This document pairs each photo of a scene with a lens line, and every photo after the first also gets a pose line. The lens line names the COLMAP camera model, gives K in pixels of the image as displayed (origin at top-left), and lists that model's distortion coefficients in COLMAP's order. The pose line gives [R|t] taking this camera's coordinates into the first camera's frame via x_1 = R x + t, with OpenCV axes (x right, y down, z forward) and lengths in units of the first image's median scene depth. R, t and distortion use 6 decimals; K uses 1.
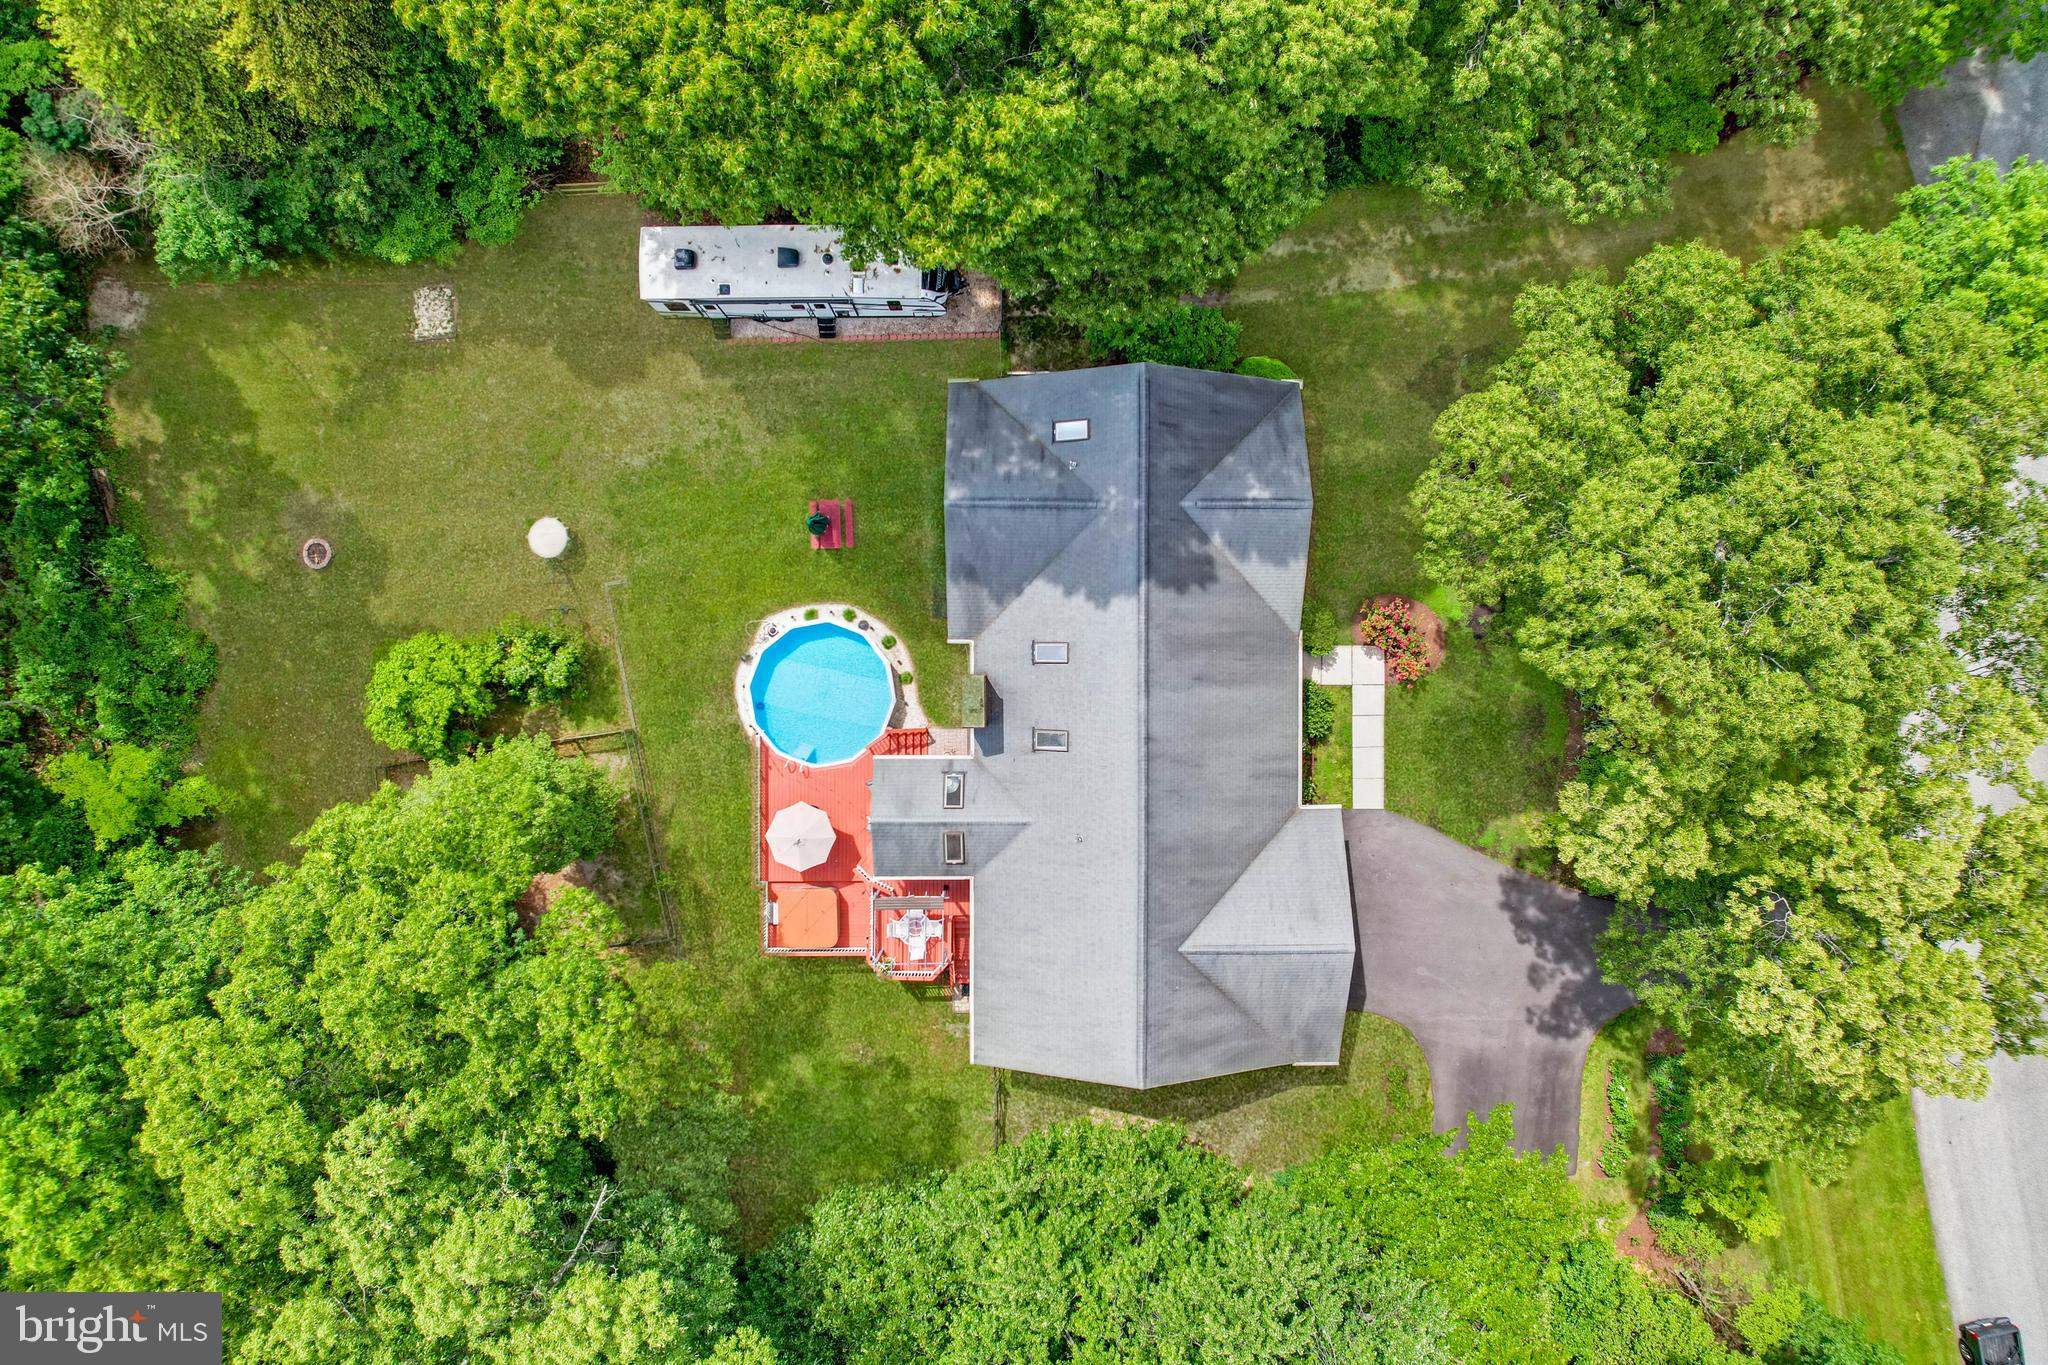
lens RADIAL K [[1346.7, 0, 1031.8], [0, 1346.7, 691.5], [0, 0, 1]] dist [-0.085451, 0.079005]
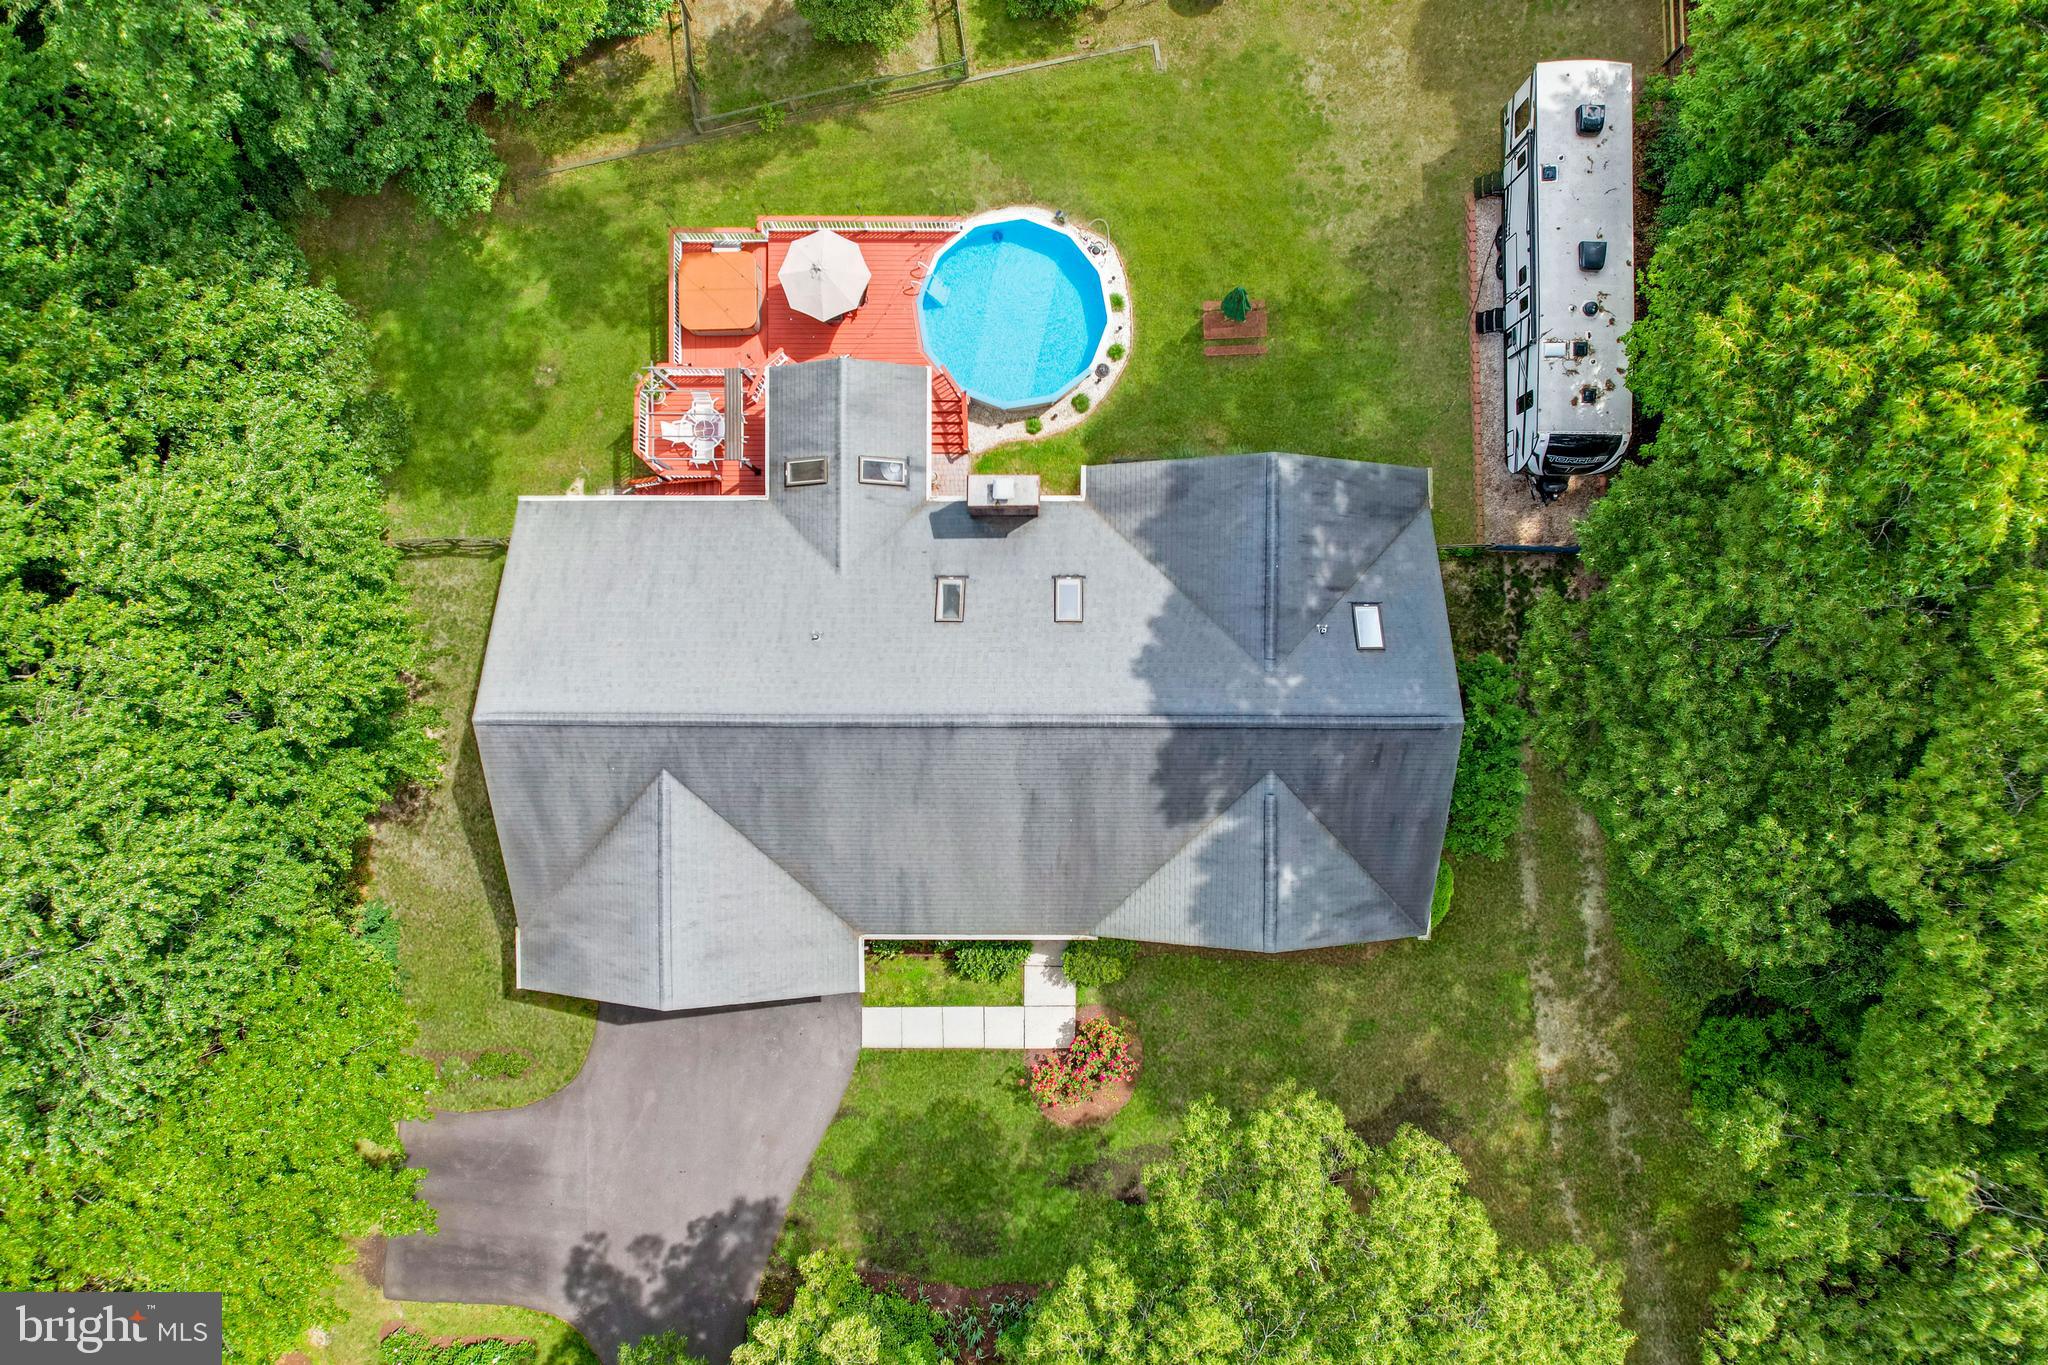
lens RADIAL K [[1346.7, 0, 1031.8], [0, 1346.7, 691.5], [0, 0, 1]] dist [-0.085451, 0.079005]
pose [[-0.001309, 0.999989, 0.004445, 0.060541], [-0.999890, -0.001243, -0.014781, 0.002623], [-0.014775, -0.004464, 0.999881, 0.255013]]
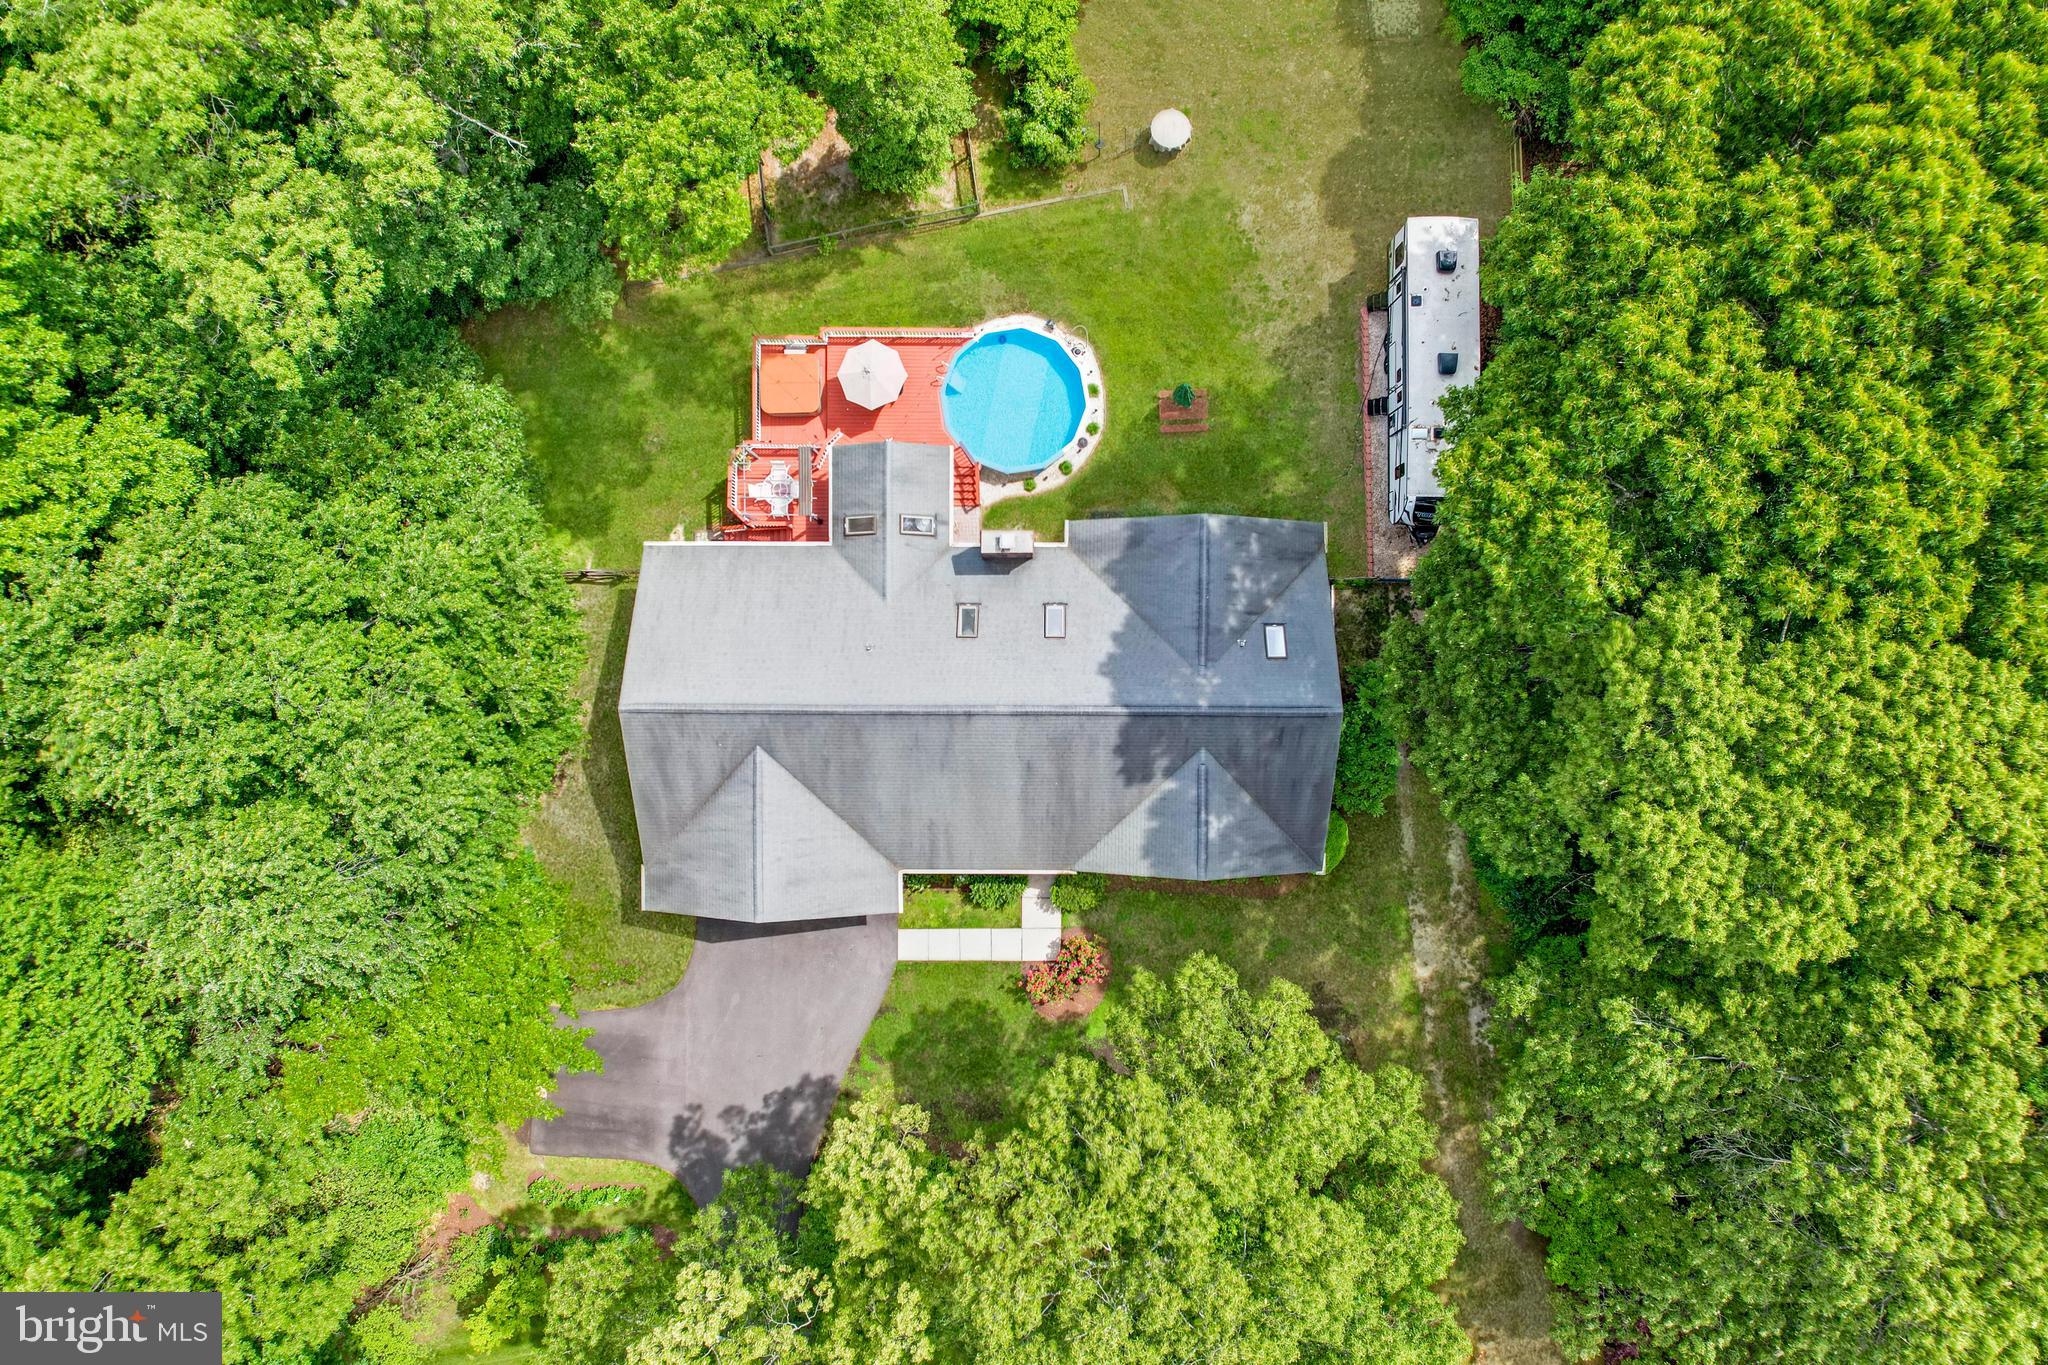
lens RADIAL K [[1346.7, 0, 1031.8], [0, 1346.7, 691.5], [0, 0, 1]] dist [-0.085451, 0.079005]
pose [[-0.002817, 0.999977, 0.006196, 0.059706], [-0.999875, -0.002720, -0.015557, 0.004139], [-0.015540, -0.006239, 0.999860, -0.003422]]
